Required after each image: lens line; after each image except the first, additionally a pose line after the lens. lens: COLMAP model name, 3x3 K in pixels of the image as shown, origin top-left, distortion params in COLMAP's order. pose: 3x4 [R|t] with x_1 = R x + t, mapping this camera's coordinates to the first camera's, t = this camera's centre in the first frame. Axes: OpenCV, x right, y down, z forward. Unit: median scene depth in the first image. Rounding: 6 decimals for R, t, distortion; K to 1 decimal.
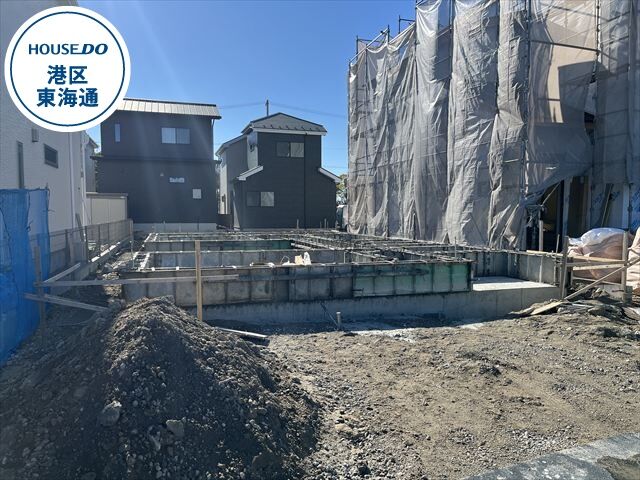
lens RADIAL K [[489.6, 0, 322.1], [0, 489.6, 240.9], [0, 0, 1]] dist [0.042936, -0.047192]
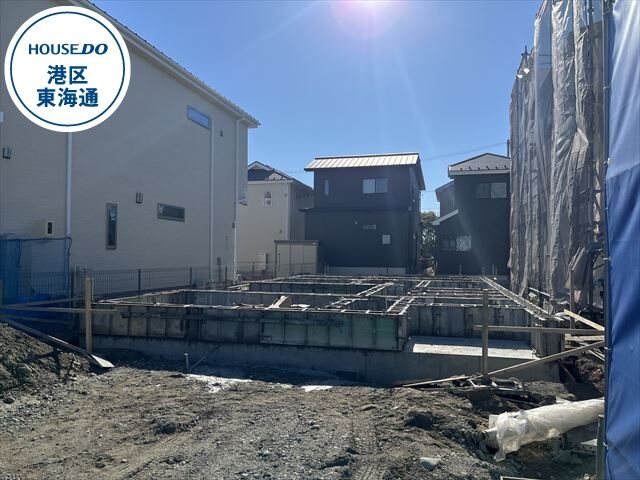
lens RADIAL K [[489.6, 0, 324.5], [0, 489.6, 241.3], [0, 0, 1]] dist [0.042936, -0.047192]
pose [[0.838849, -0.012757, -0.544214, 0.709071], [-0.037331, 0.996024, -0.080890, -0.013165], [0.543082, 0.088171, 0.835037, 0.234451]]
